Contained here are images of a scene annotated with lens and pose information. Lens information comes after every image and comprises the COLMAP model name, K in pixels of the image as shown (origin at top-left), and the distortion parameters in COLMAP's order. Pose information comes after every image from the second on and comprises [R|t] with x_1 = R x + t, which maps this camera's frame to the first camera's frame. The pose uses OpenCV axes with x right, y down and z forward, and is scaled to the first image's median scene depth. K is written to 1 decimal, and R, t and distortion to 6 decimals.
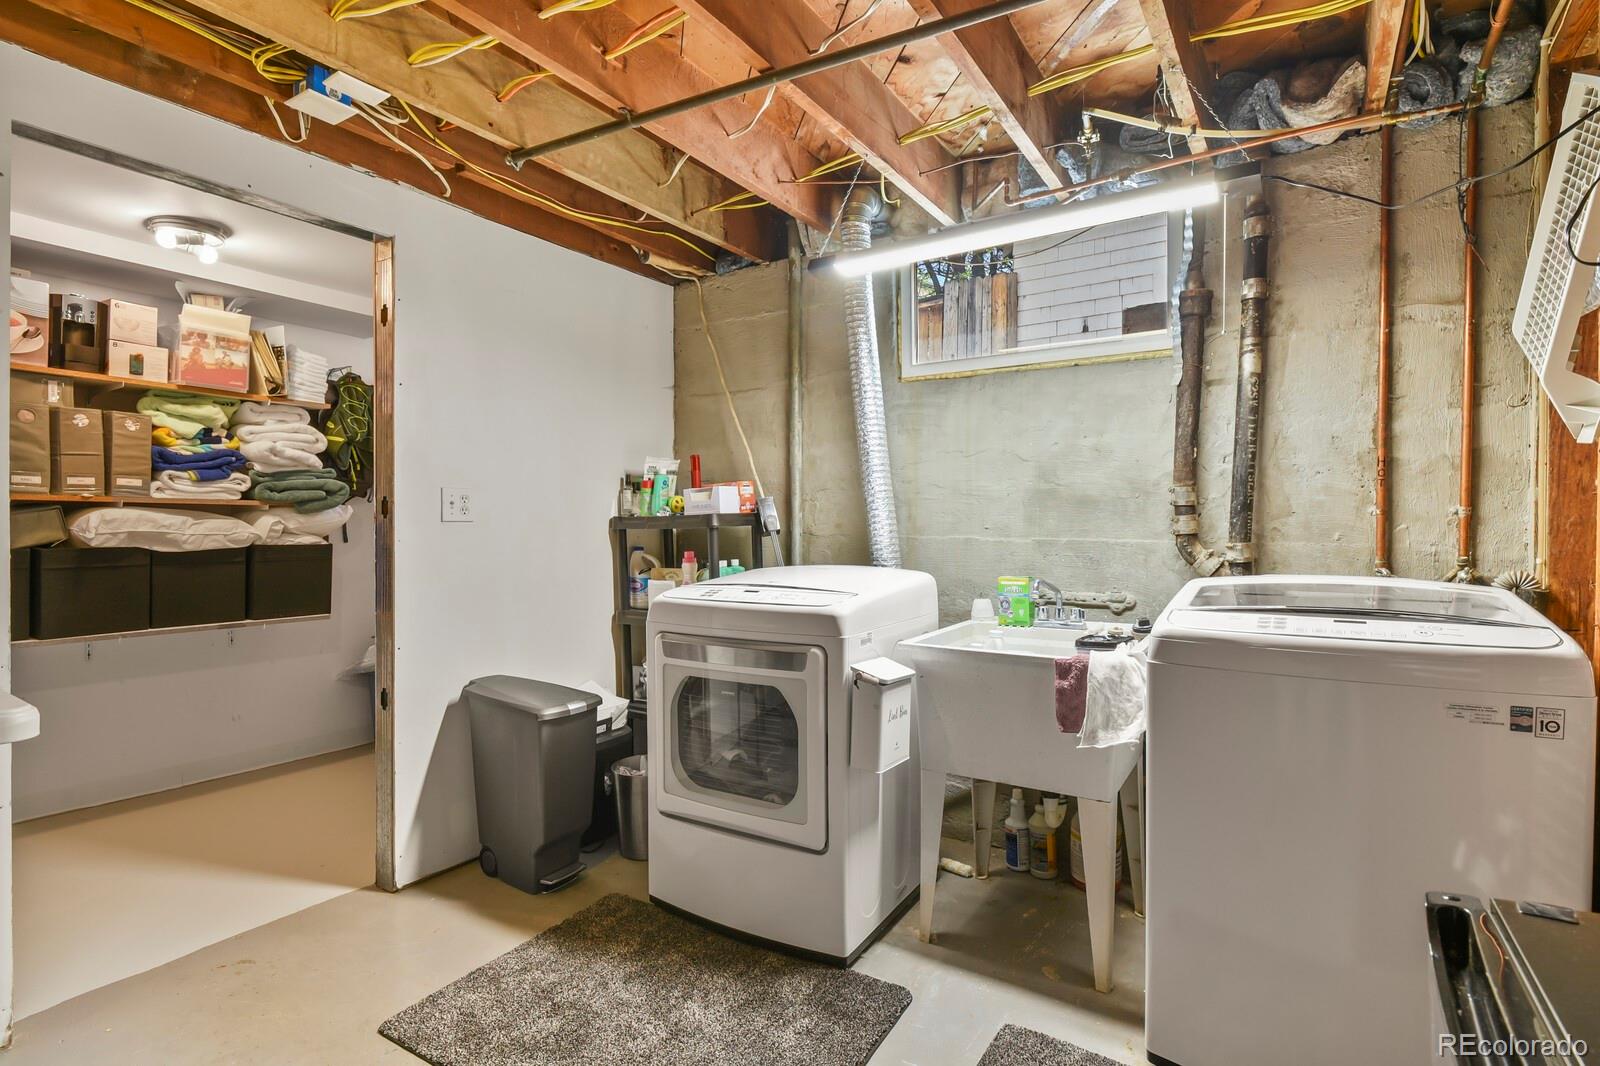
lens RADIAL K [[779.0, 0, 811.2], [0, 779.0, 533.8], [0, 0, 1]] dist [-0.007011, -0.001254]
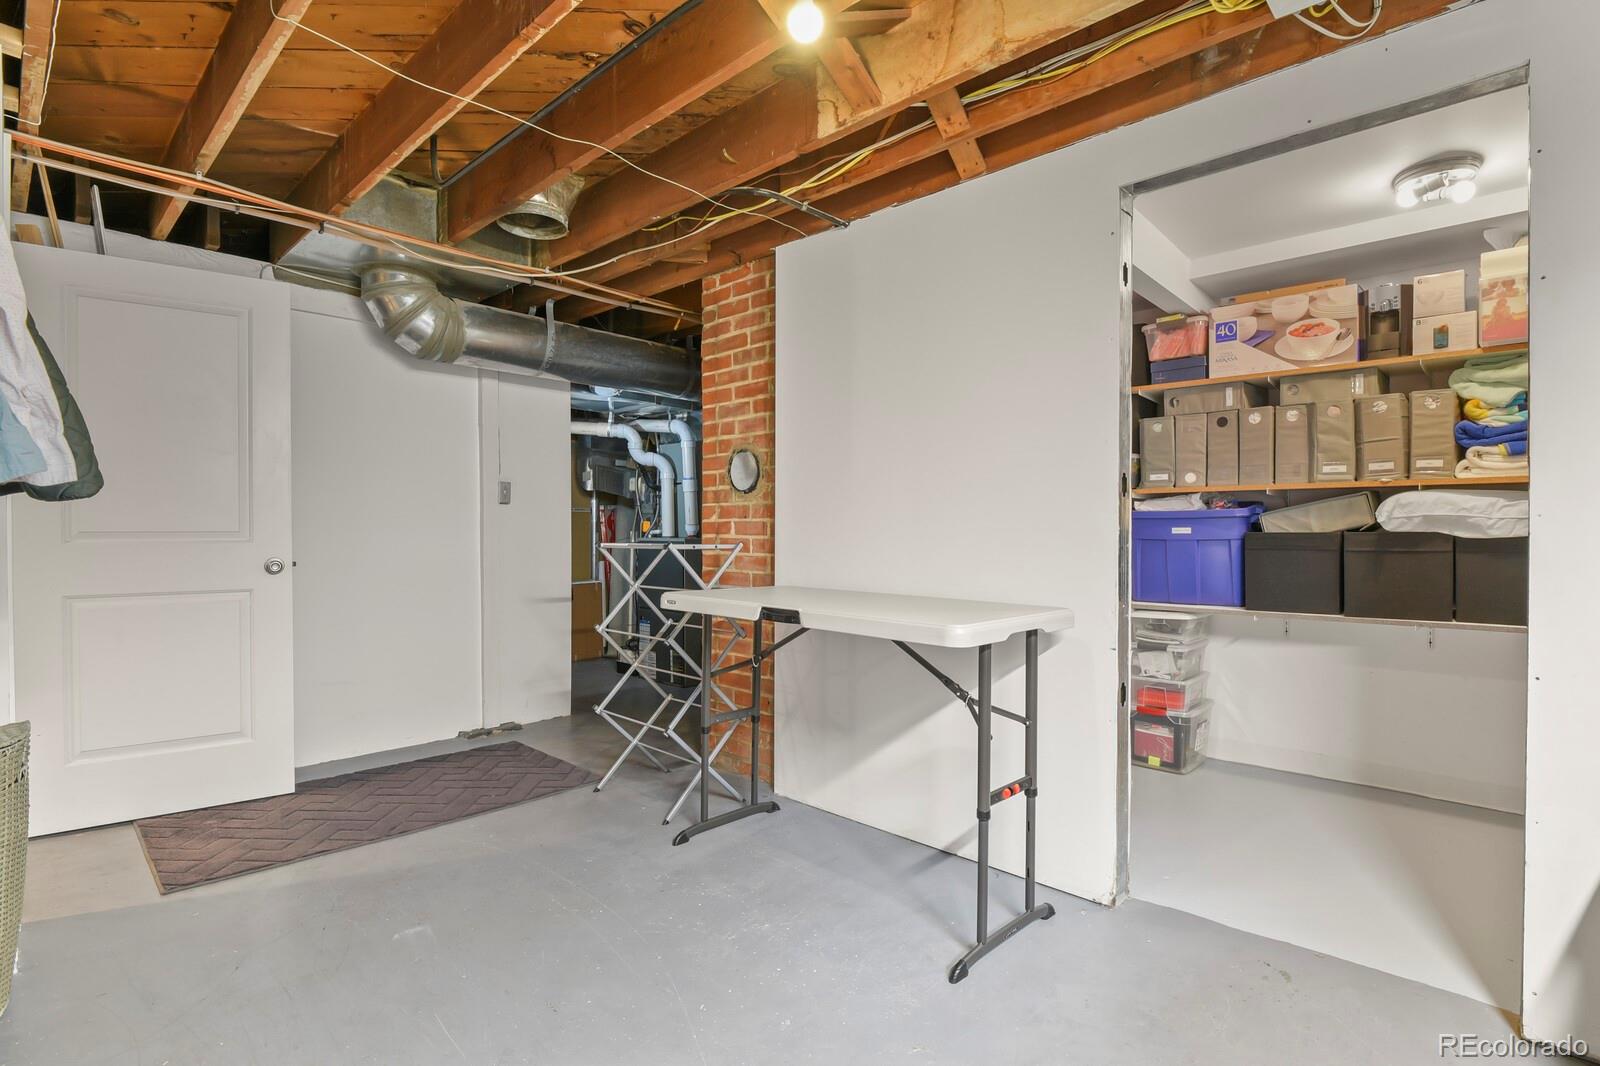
lens RADIAL K [[779.0, 0, 812.0], [0, 779.0, 532.1], [0, 0, 1]] dist [-0.007011, -0.001254]
pose [[-0.176743, -0.001520, -0.984256, 0.190410], [-0.008924, 0.999960, 0.000058, 0.024327], [0.984217, 0.008794, -0.176749, 0.429606]]
